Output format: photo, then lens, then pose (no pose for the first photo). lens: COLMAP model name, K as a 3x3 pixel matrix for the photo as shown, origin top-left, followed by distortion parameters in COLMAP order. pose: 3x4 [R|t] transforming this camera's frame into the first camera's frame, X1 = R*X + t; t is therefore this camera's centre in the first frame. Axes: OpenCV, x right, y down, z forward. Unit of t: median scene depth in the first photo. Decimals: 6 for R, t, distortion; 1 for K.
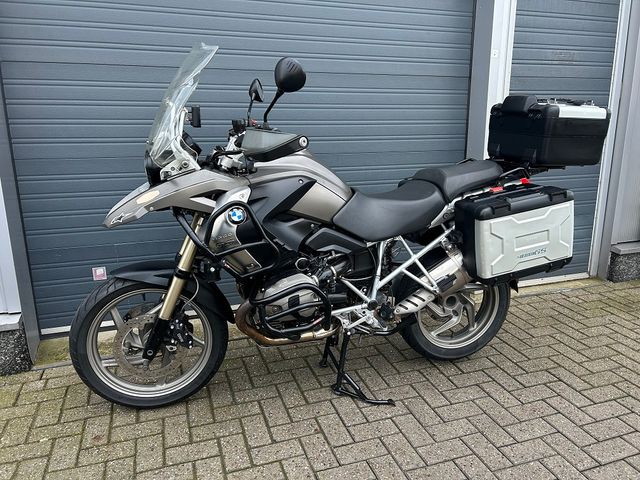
lens RADIAL K [[484.8, 0, 317.7], [0, 484.8, 241.6], [0, 0, 1]] dist [0.033395, -0.035369]
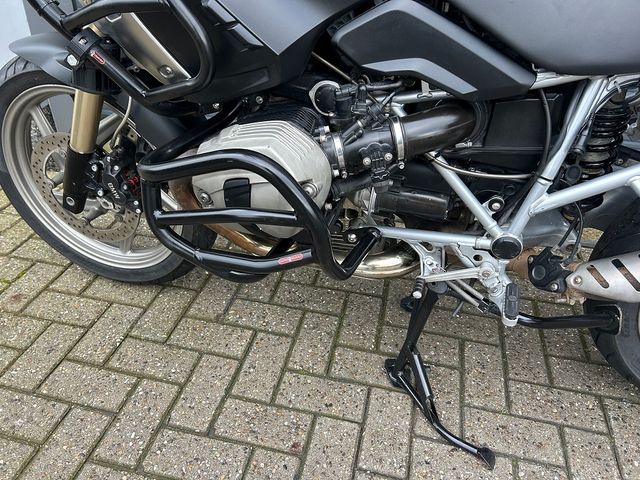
lens RADIAL K [[484.8, 0, 316.8], [0, 484.8, 237.8], [0, 0, 1]] dist [0.033395, -0.035369]
pose [[0.850552, 0.322458, -0.415431, 0.144425], [-0.165769, 0.914077, 0.370113, 0.006740], [0.499082, -0.245935, 0.830923, 0.616581]]
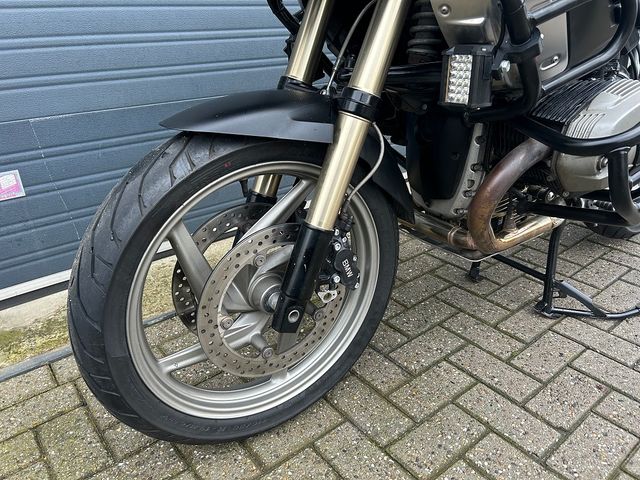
lens RADIAL K [[484.8, 0, 319.0], [0, 484.8, 241.4], [0, 0, 1]] dist [0.033395, -0.035369]
pose [[0.941840, -0.167456, 0.291368, -0.406018], [0.117669, 0.976451, 0.180827, 0.088638], [-0.314787, -0.136025, 0.939365, 0.577411]]
